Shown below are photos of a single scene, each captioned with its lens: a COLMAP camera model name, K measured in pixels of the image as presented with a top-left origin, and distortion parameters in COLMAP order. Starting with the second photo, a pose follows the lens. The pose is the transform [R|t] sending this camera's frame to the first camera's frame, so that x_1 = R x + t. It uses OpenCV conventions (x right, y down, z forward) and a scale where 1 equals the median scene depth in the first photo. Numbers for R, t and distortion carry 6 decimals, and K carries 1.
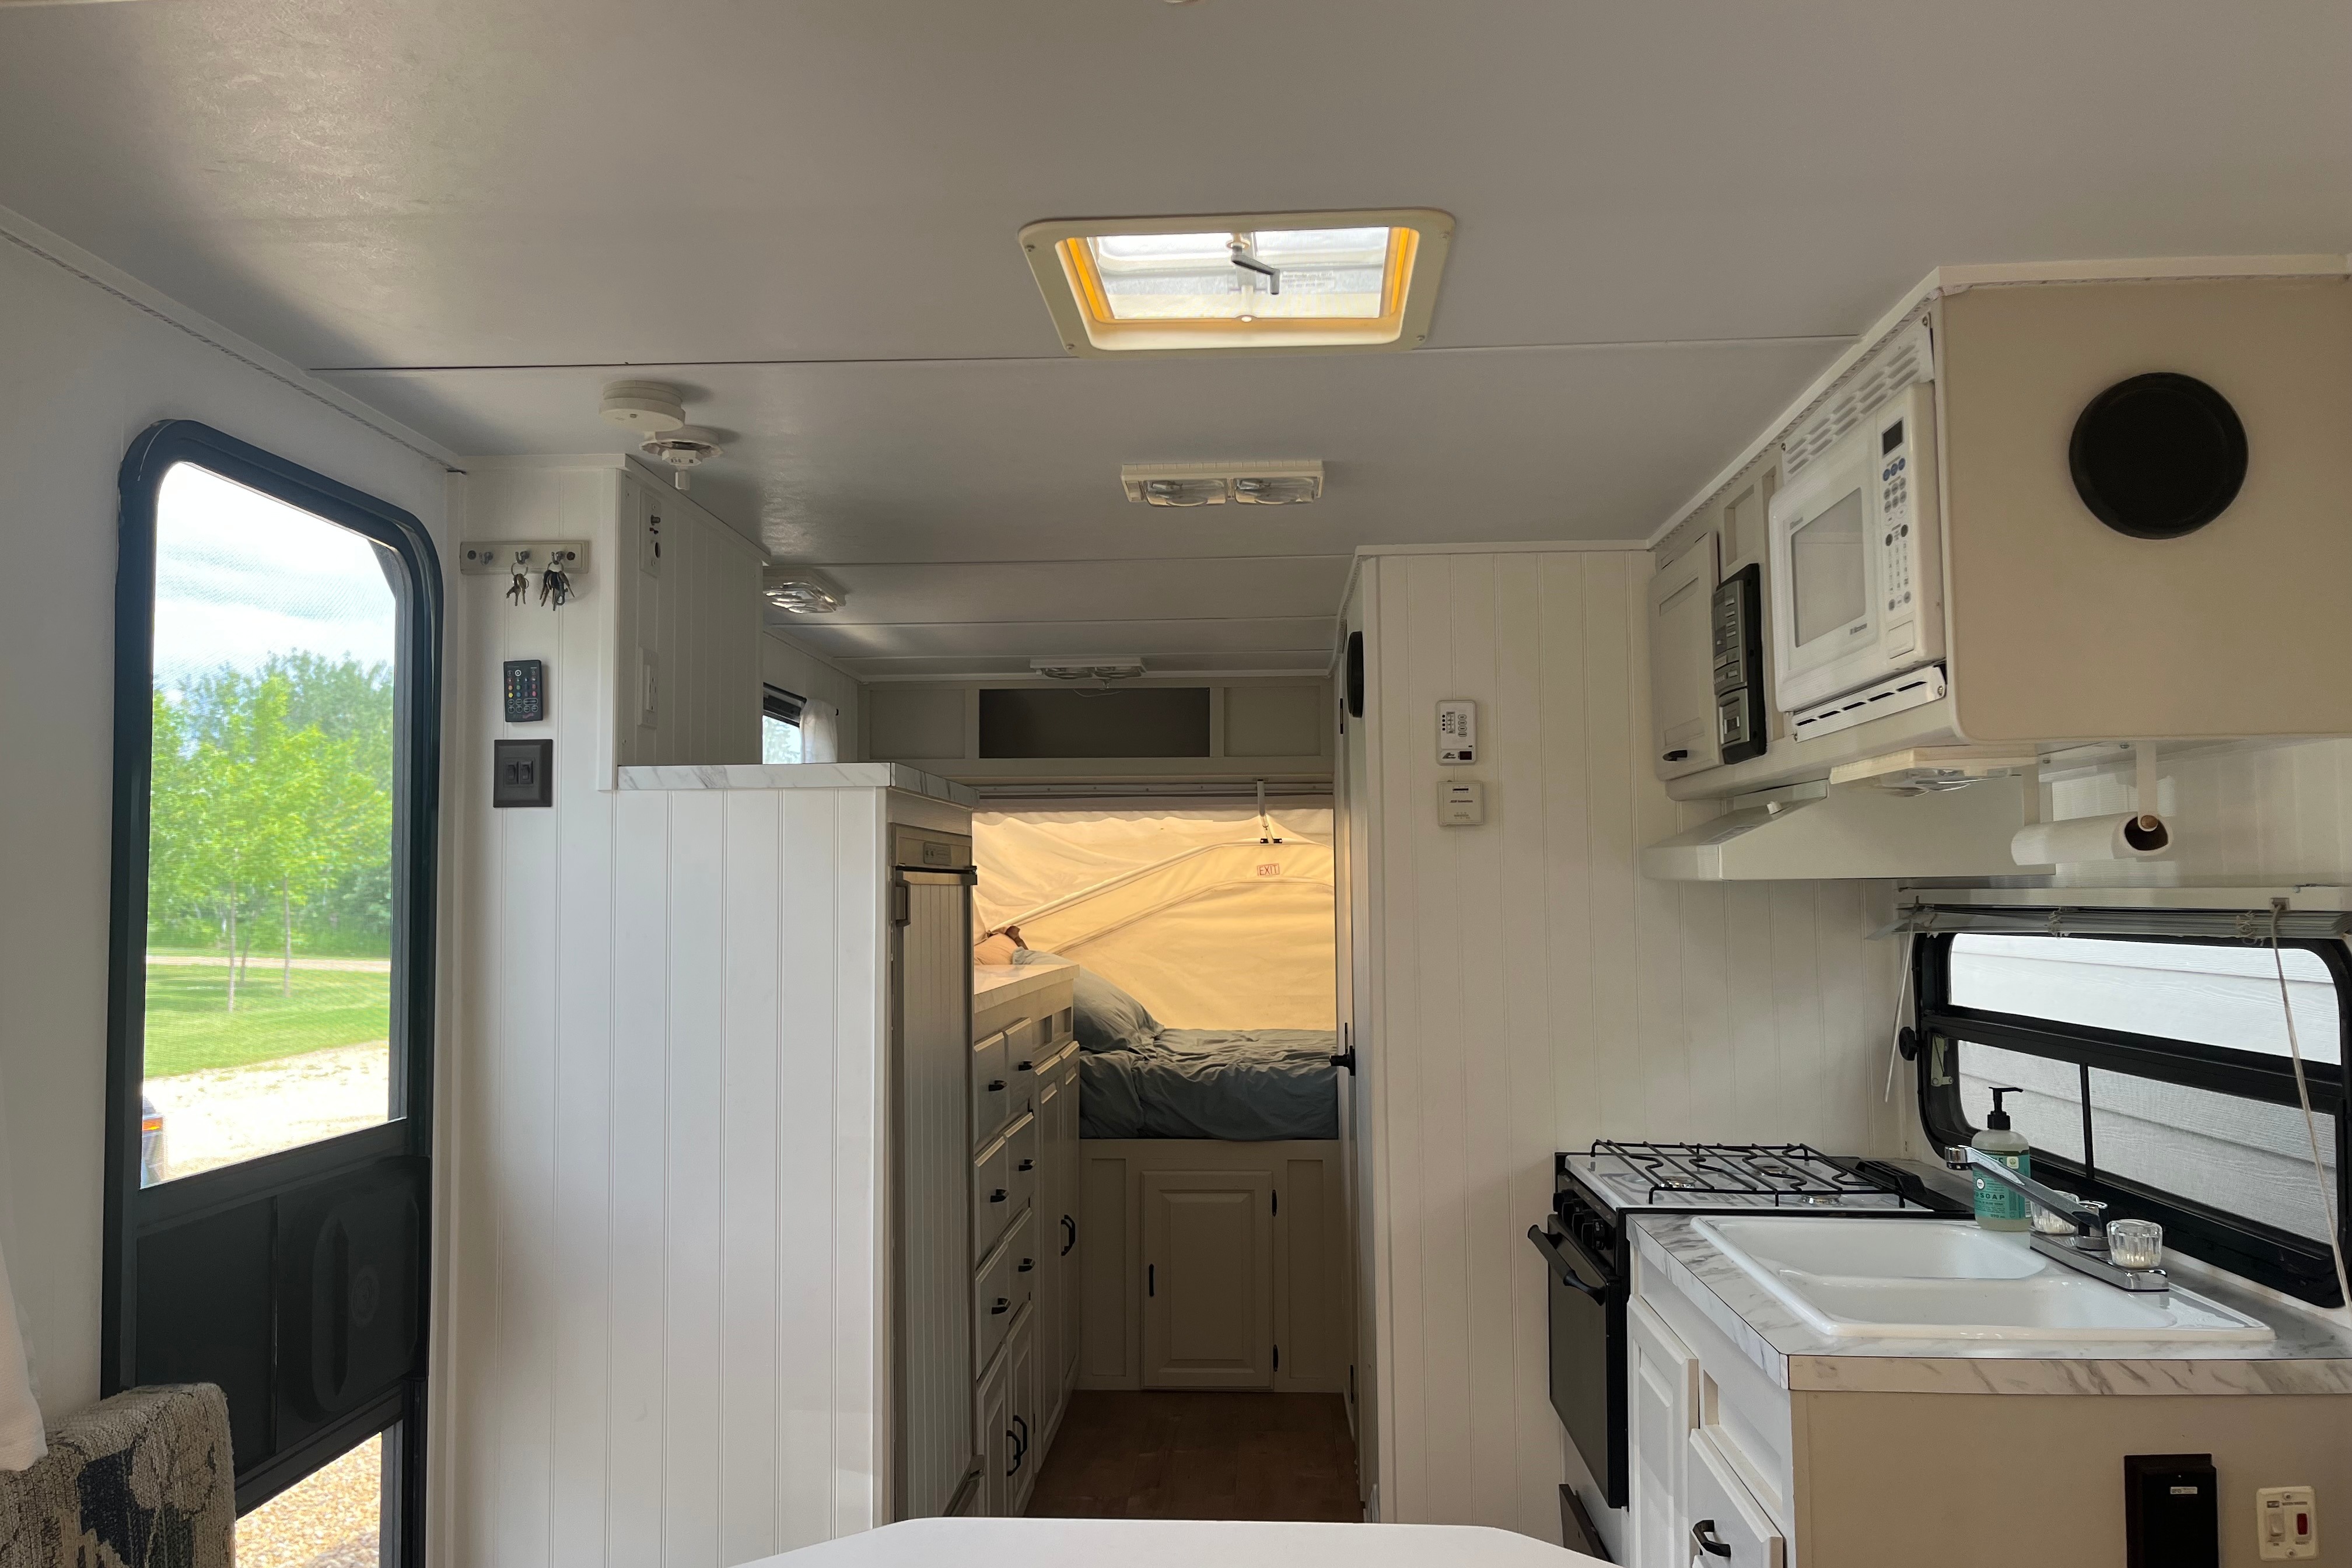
lens RADIAL K [[1739.6, 0, 1189.9], [0, 1739.6, 794.0], [0, 0, 1]] dist [0.027832, -0.004021]
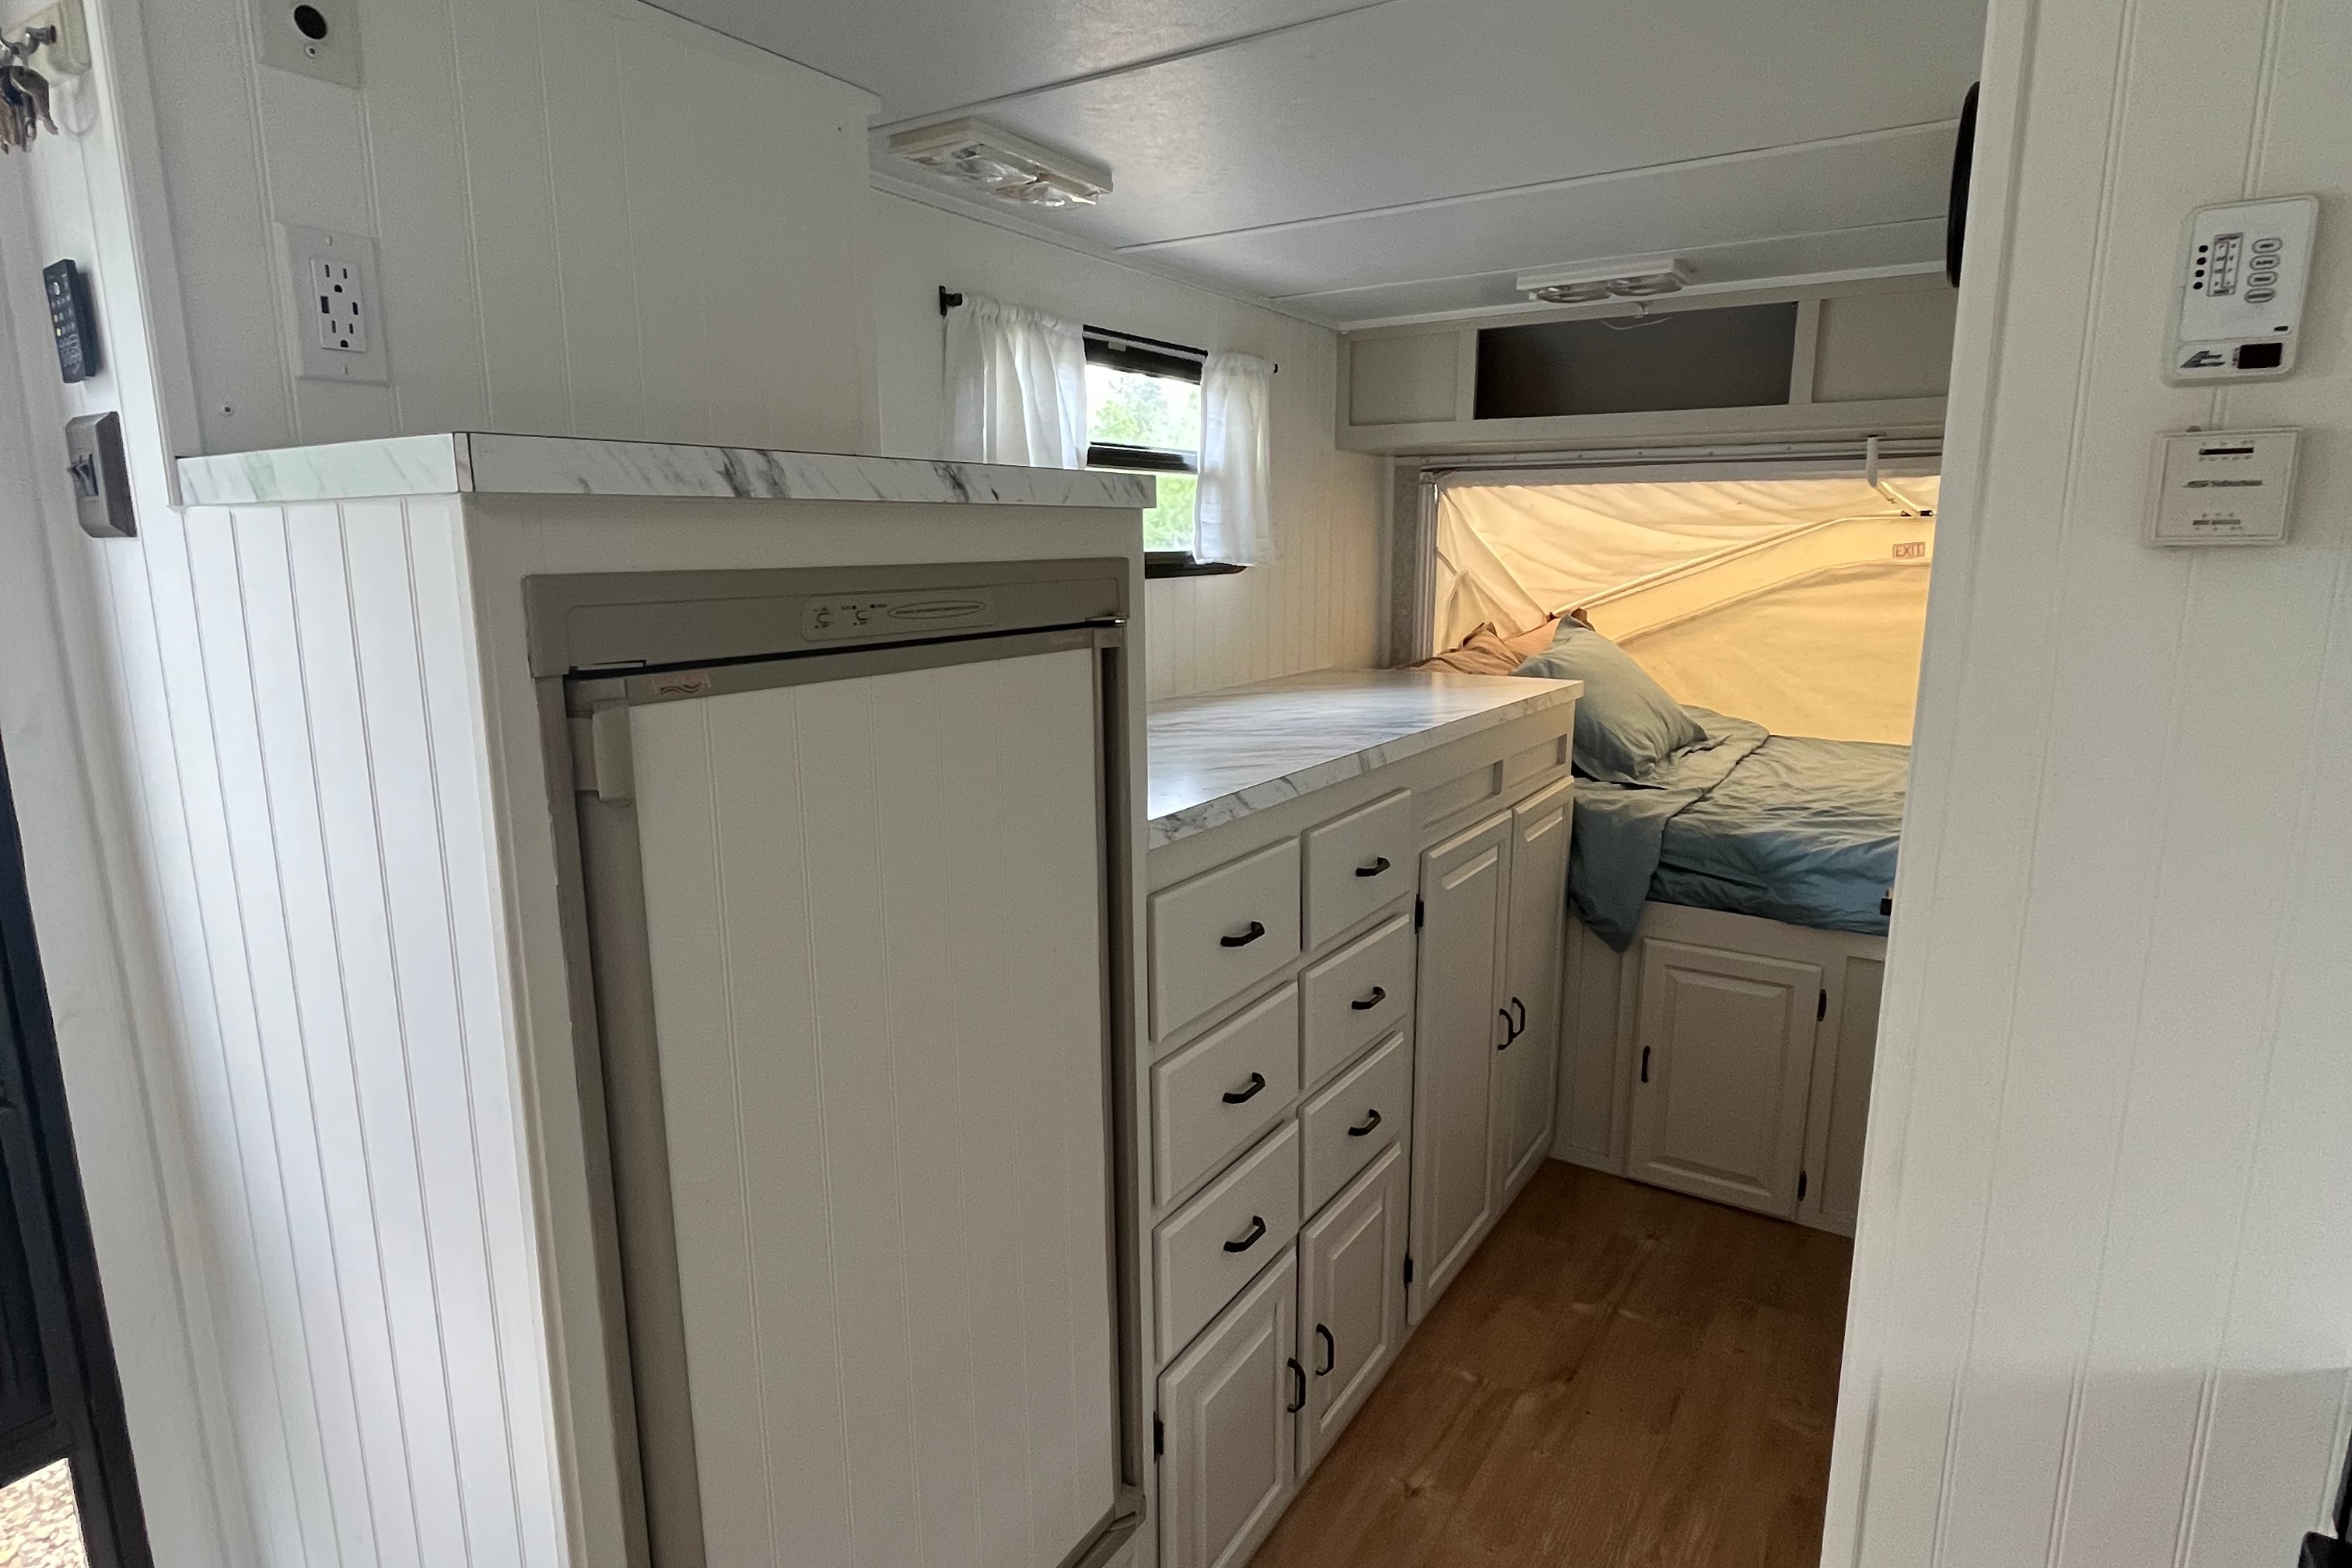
lens RADIAL K [[1253.9, 0, 1176.0], [0, 1253.9, 784.0], [0, 0, 1]] dist [-0.002835, -0.002058]
pose [[0.864472, 0.102779, -0.492061, 0.125847], [0.024551, 0.969074, 0.245547, -0.006047], [0.502081, -0.224349, 0.835214, 0.815255]]
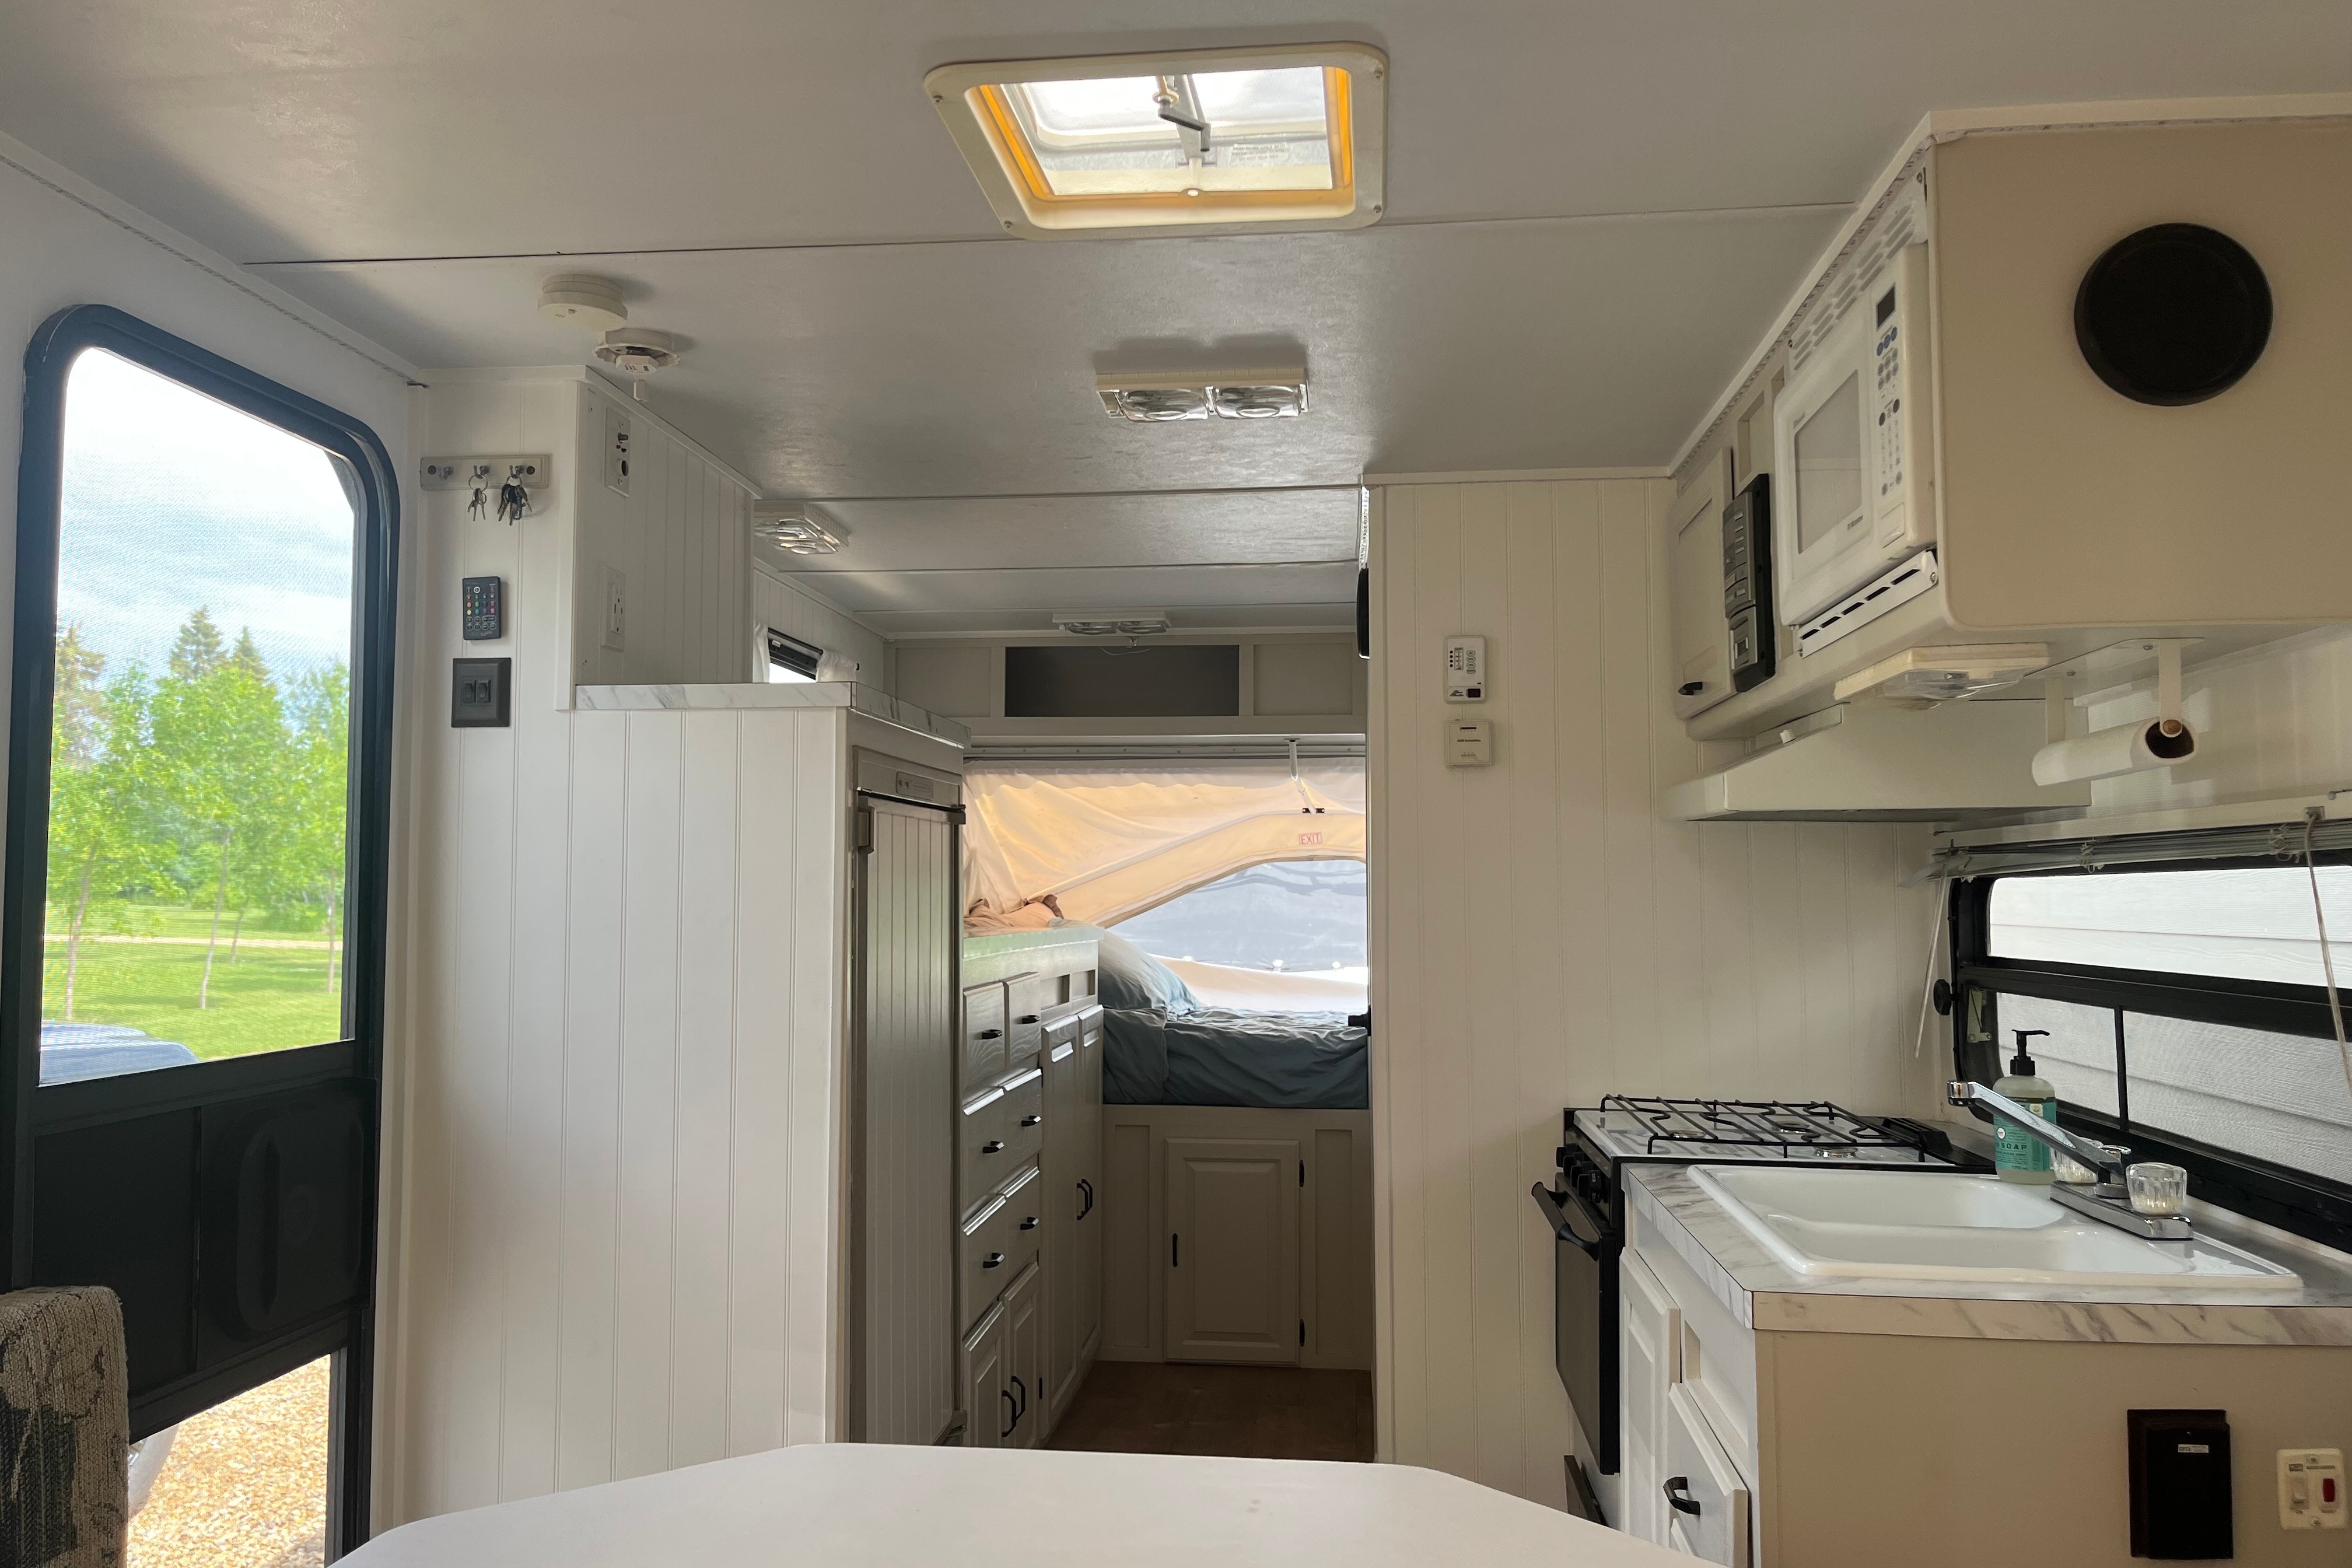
lens RADIAL K [[1745.0, 0, 1176.0], [0, 1745.0, 784.0], [0, 0, 1]] dist [0.024918, -0.003871]
pose [[0.998437, 0.005417, -0.055634, 0.061572], [-0.005593, 0.999980, -0.003006, 0.040199], [0.055617, 0.003313, 0.998447, 0.042352]]
